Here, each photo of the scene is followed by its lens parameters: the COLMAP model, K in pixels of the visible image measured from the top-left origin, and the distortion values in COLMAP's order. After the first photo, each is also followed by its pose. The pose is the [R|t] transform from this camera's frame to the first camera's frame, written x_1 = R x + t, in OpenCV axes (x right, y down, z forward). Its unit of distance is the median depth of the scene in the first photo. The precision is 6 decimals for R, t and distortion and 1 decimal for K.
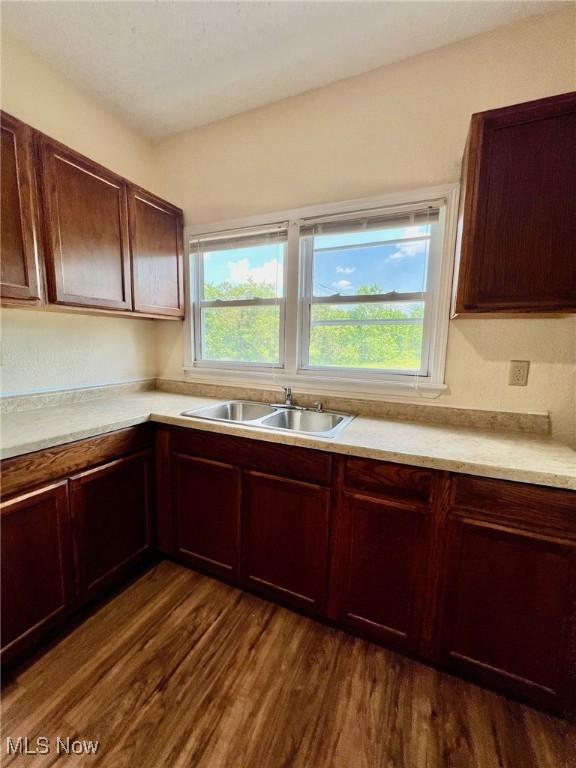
lens RADIAL K [[309.8, 0, 288.8], [0, 309.8, 380.1], [0, 0, 1]] dist [-0.000345, 0.000204]
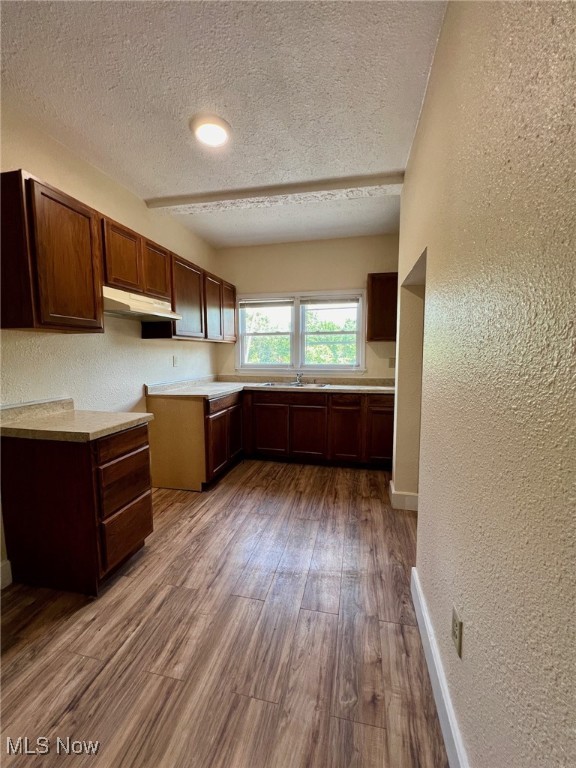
lens RADIAL K [[307.6, 0, 287.9], [0, 307.6, 382.2], [0, 0, 1]] dist [0.001522, 0.000305]
pose [[0.980276, -0.046004, 0.192204, -0.484157], [0.050830, 0.998502, -0.020253, 0.121268], [-0.190984, 0.029623, 0.981146, -1.078442]]
